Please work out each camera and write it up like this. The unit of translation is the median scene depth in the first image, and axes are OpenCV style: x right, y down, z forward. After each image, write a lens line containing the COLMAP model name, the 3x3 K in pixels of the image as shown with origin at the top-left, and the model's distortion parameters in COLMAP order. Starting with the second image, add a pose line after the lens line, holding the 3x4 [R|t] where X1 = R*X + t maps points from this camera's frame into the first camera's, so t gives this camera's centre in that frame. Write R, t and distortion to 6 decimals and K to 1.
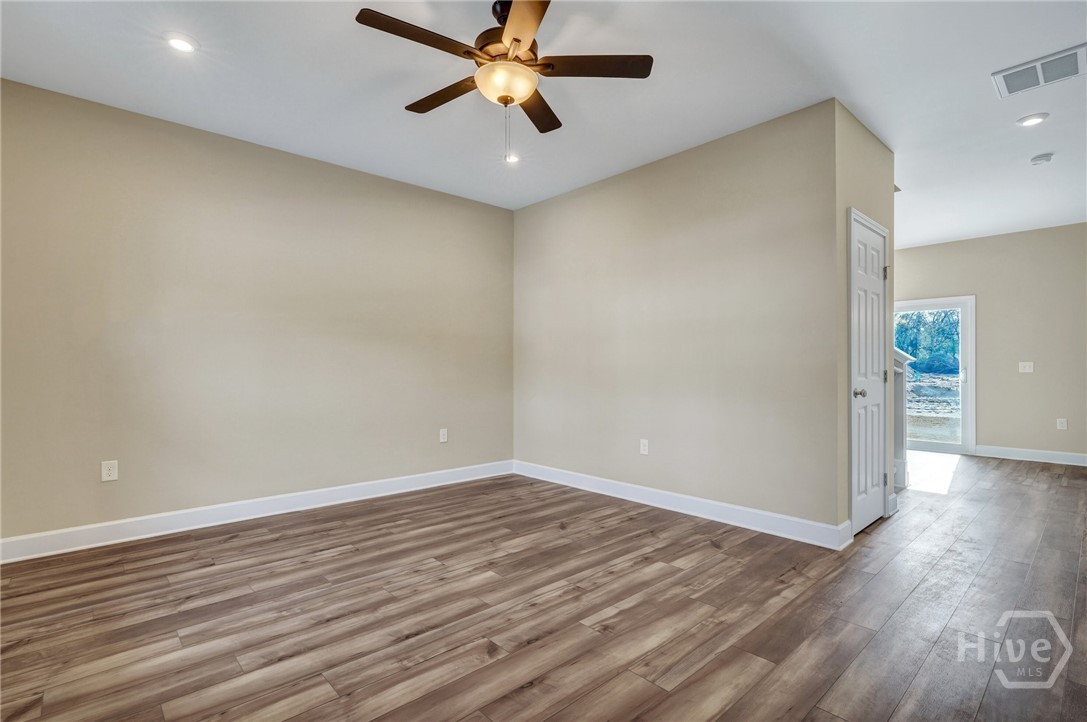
lens RADIAL K [[517.3, 0, 542.8], [0, 517.3, 367.3], [0, 0, 1]] dist [-0.008612, 0.004358]
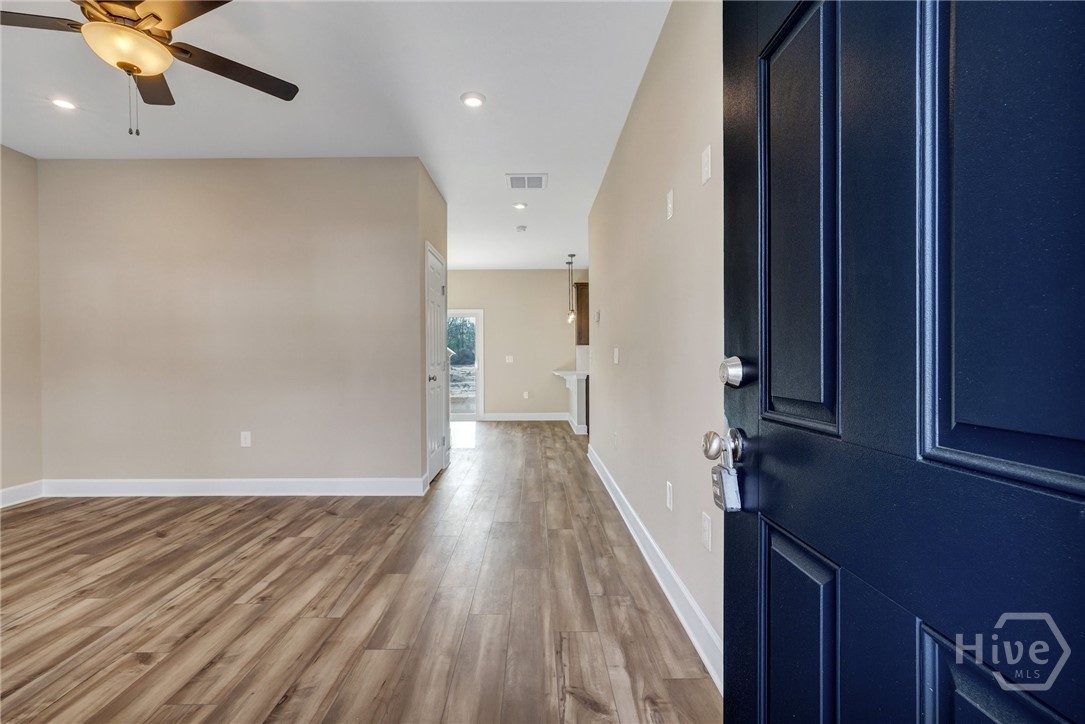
lens RADIAL K [[500.4, 0, 541.1], [0, 500.4, 359.1], [0, 0, 1]] dist [0.001293, 0.001599]
pose [[0.667471, -0.003607, 0.744627, -0.210701], [0.004458, 0.999990, 0.000848, -0.000455], [-0.744622, 0.002753, 0.667480, -0.113334]]
